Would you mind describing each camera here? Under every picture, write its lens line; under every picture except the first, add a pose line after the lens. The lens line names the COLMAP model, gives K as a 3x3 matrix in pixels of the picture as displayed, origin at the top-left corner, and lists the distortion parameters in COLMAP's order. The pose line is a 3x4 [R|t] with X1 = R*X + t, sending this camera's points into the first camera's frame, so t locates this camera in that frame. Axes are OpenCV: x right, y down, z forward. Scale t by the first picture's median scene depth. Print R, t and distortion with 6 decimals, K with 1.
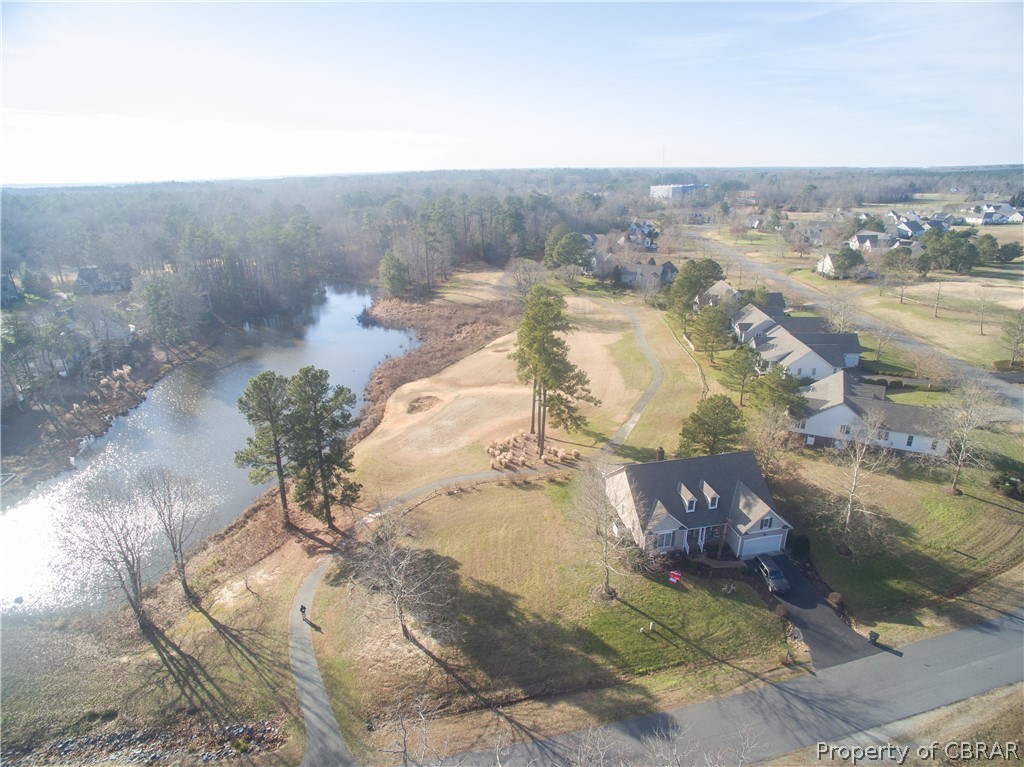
lens RADIAL K [[603.5, 0, 510.0], [0, 603.5, 387.3], [0, 0, 1]] dist [-0.126787, 0.094968]
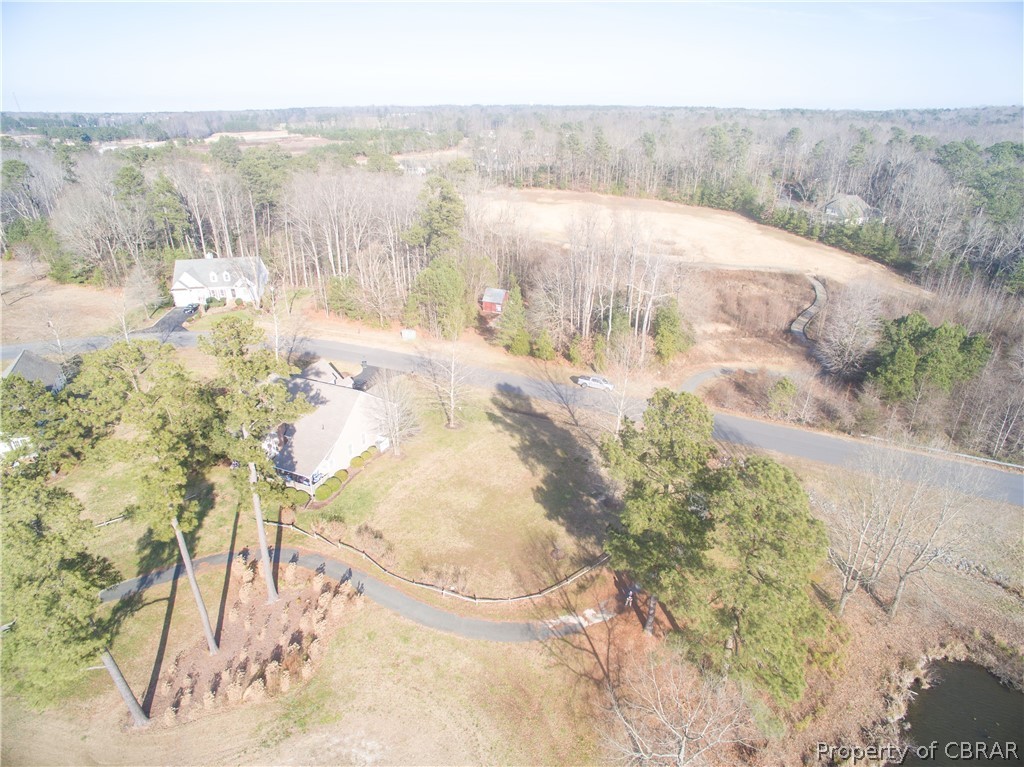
lens RADIAL K [[600.3, 0, 514.5], [0, 600.3, 386.4], [0, 0, 1]] dist [-0.122408, 0.089729]
pose [[-0.834209, -0.209985, 0.509904, -0.397383], [0.220205, 0.720894, 0.657132, -0.355856], [-0.505575, 0.660468, -0.555136, 1.109549]]
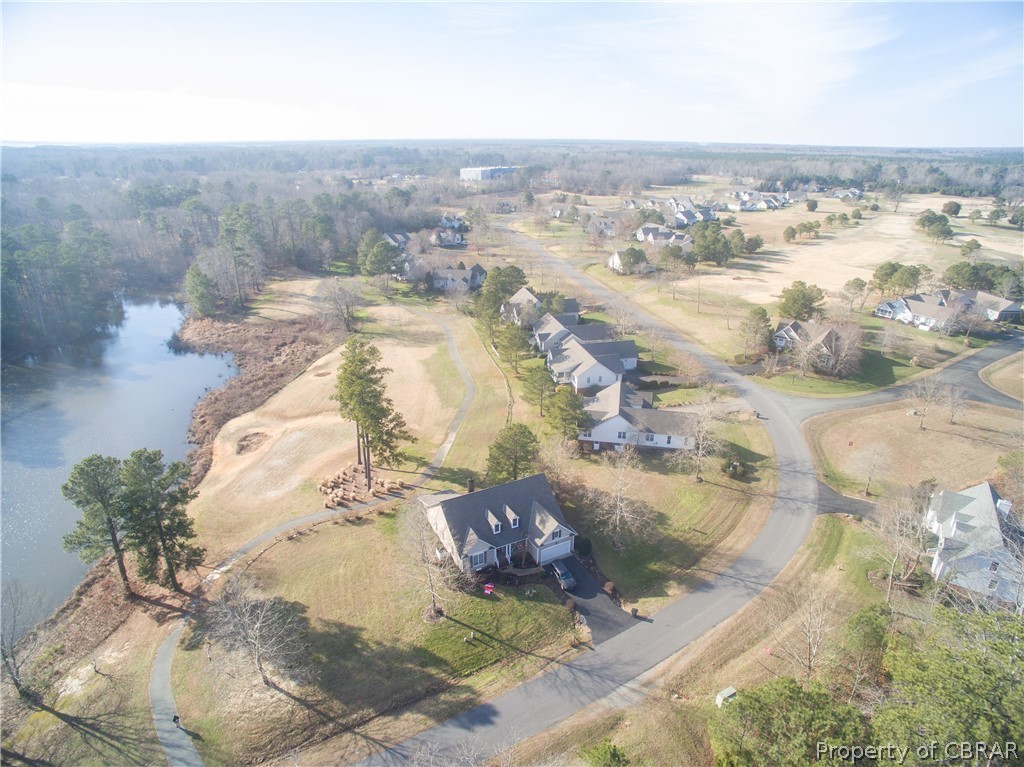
lens RADIAL K [[600.3, 0, 514.5], [0, 600.3, 386.4], [0, 0, 1]] dist [-0.122408, 0.089729]
pose [[0.953659, -0.089372, 0.287310, 0.009067], [0.078214, 0.995677, 0.050107, -0.117457], [-0.290546, -0.025313, 0.956526, -0.139363]]
